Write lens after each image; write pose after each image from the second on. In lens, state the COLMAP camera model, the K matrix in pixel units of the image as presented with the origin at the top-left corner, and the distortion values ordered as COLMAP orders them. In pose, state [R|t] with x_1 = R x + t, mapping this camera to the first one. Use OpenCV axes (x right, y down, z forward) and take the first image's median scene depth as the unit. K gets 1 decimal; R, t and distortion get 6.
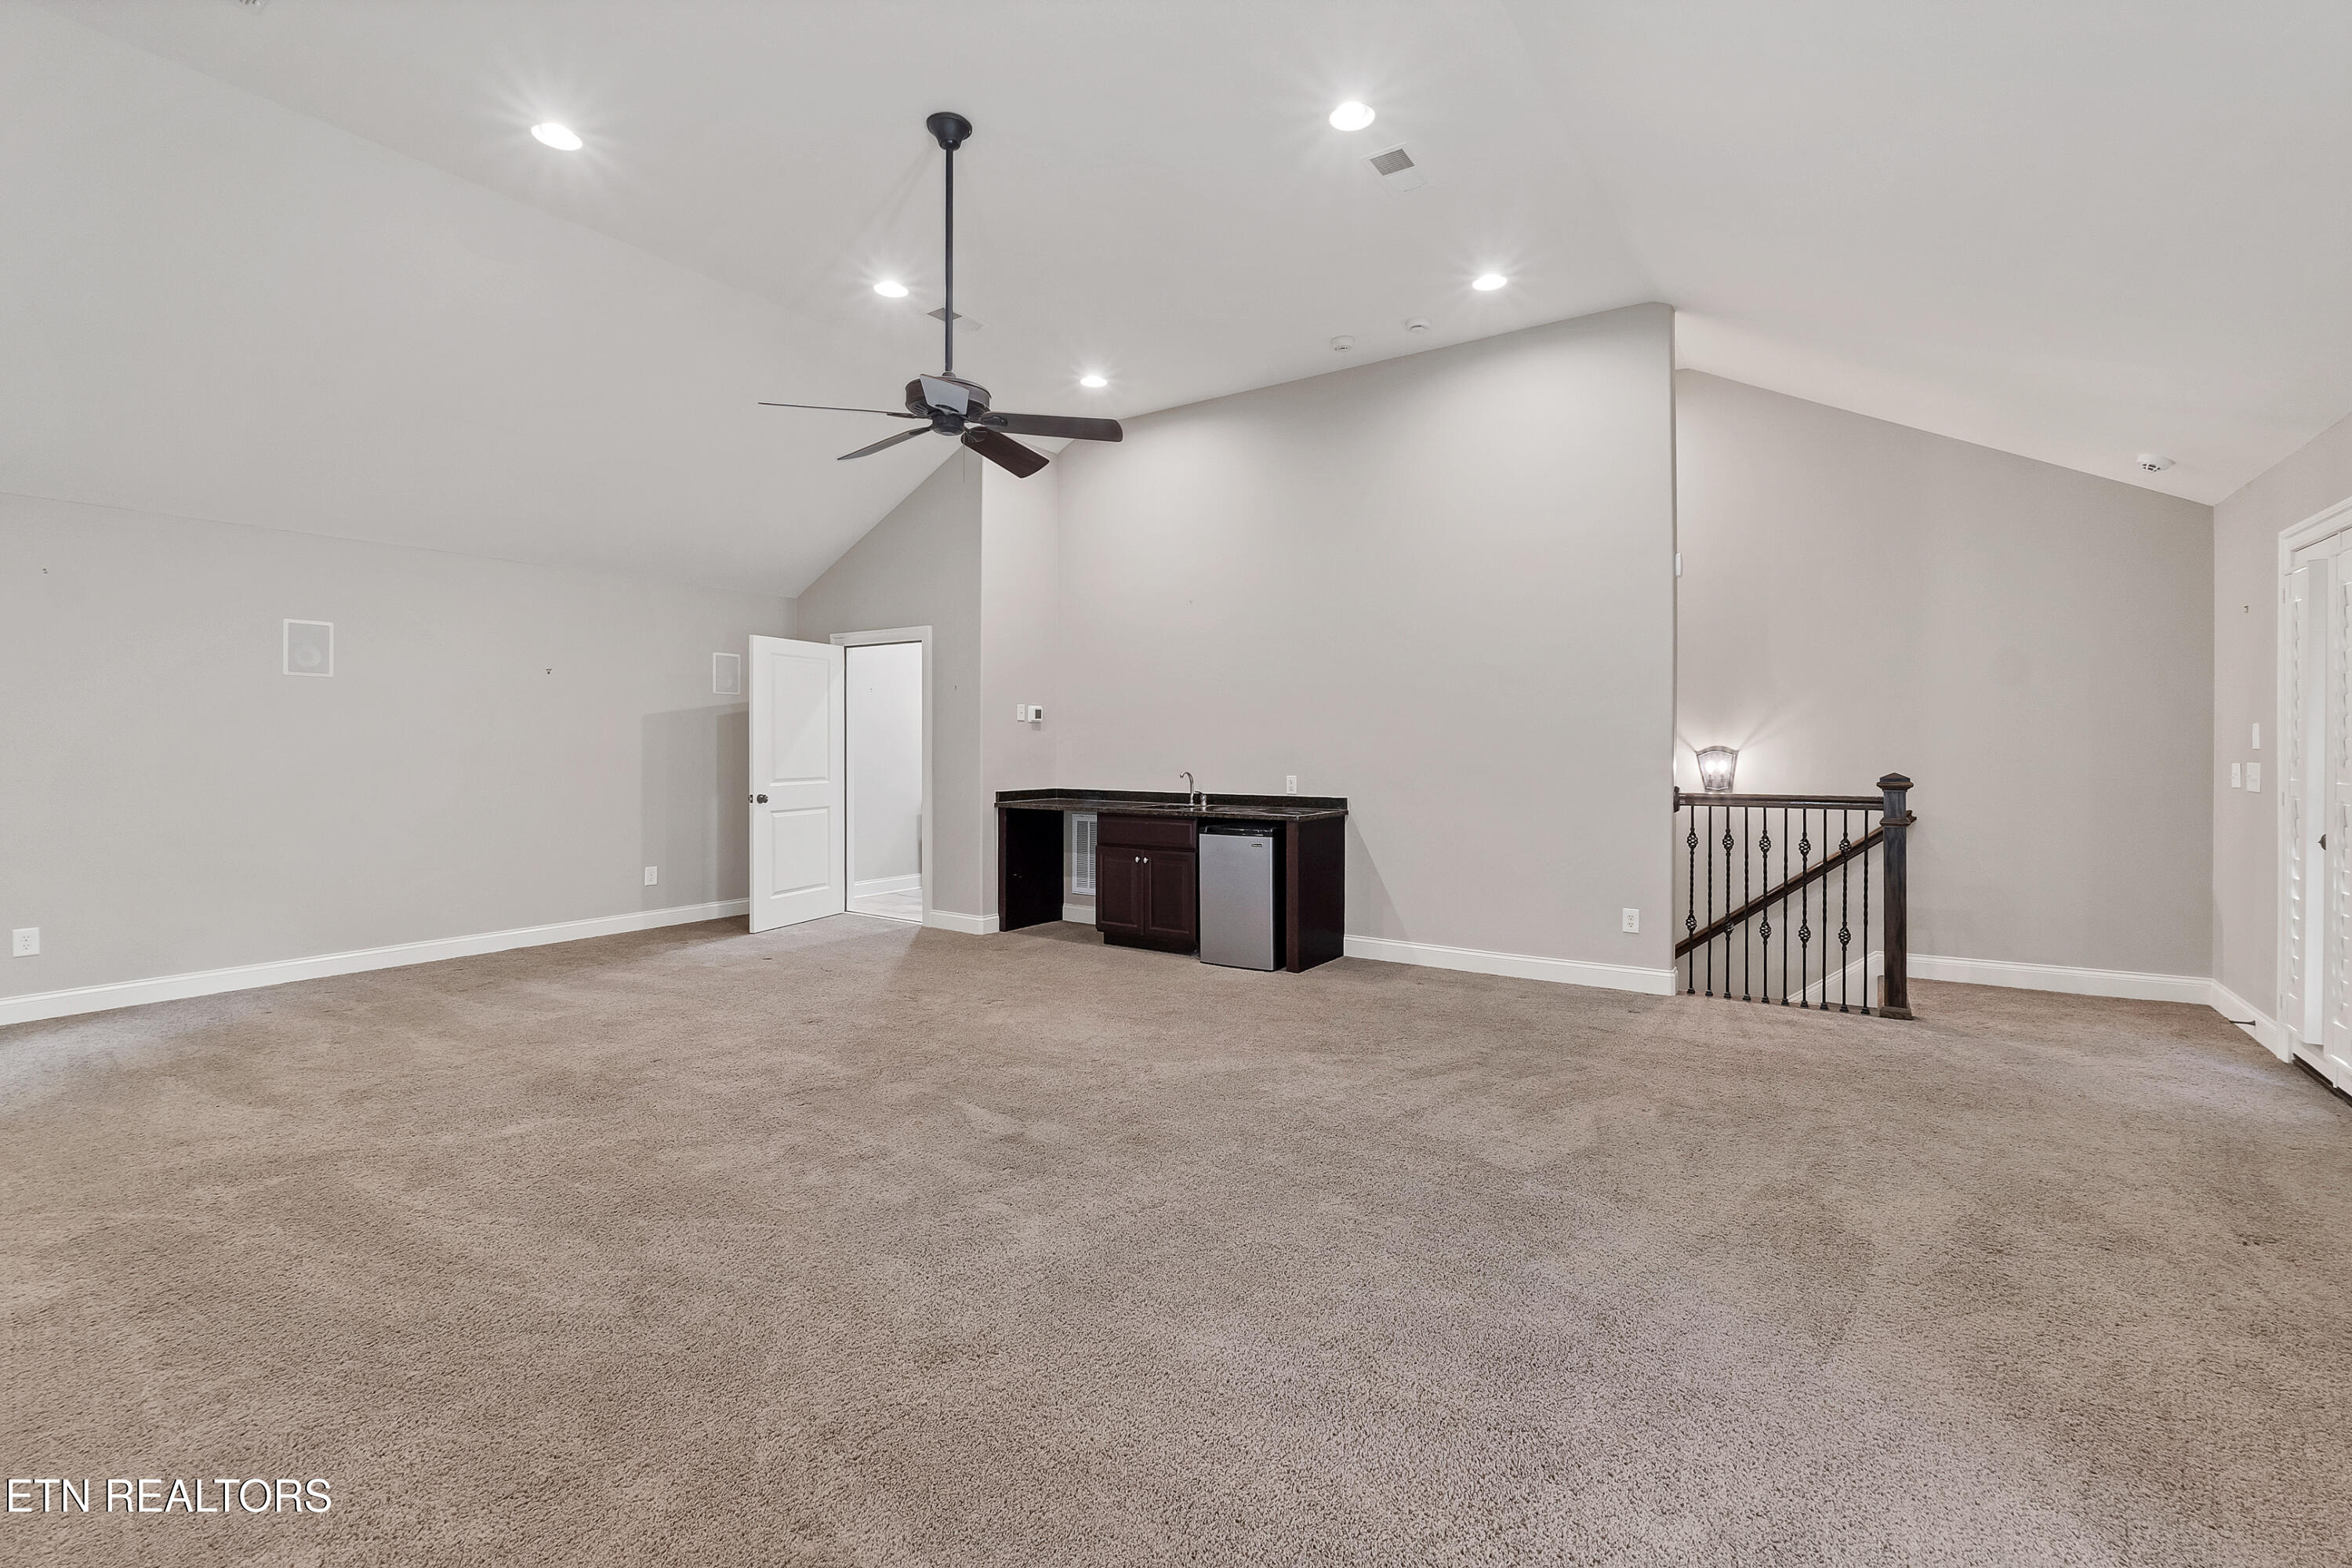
lens RADIAL K [[1020.7, 0, 1174.2], [0, 1020.7, 766.7], [0, 0, 1]] dist [-0.001423, -0.000207]
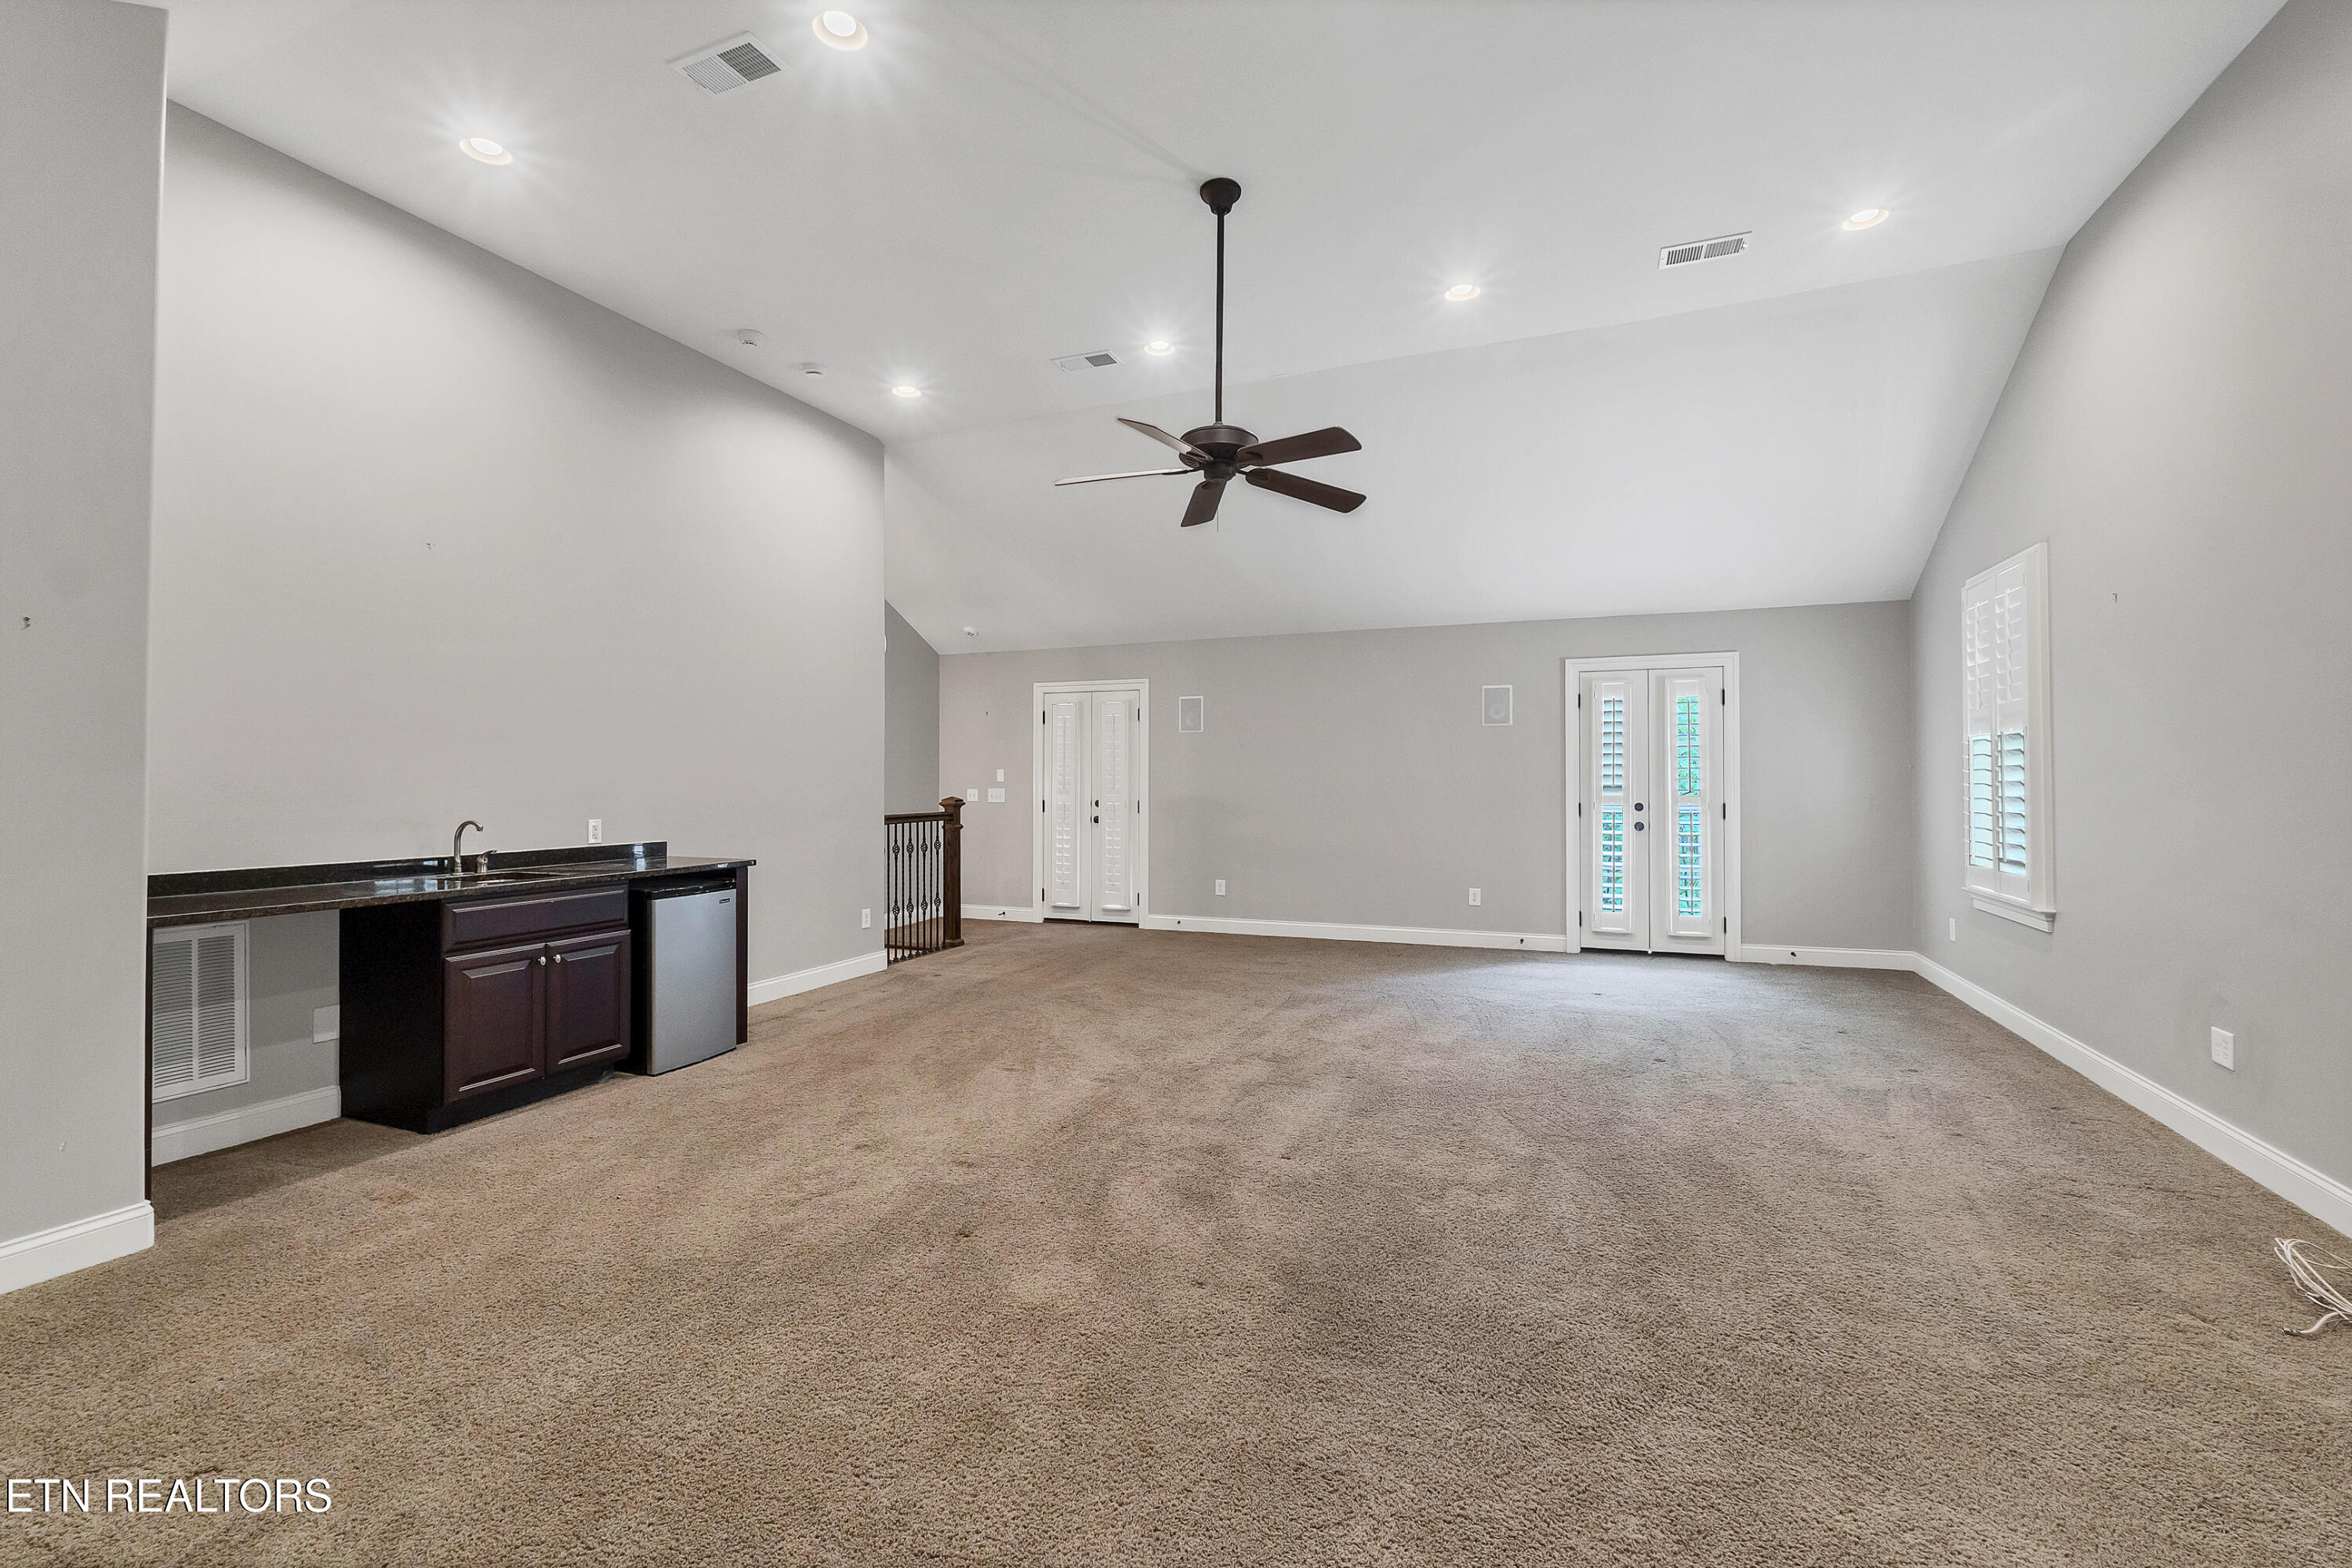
lens RADIAL K [[1020.7, 0, 1174.2], [0, 1020.7, 766.7], [0, 0, 1]] dist [-0.001423, -0.000207]
pose [[-0.210490, 0.010925, 0.977535, -0.778748], [0.015649, 0.999847, -0.007805, -0.019527], [-0.977471, 0.013654, -0.210629, 0.793445]]
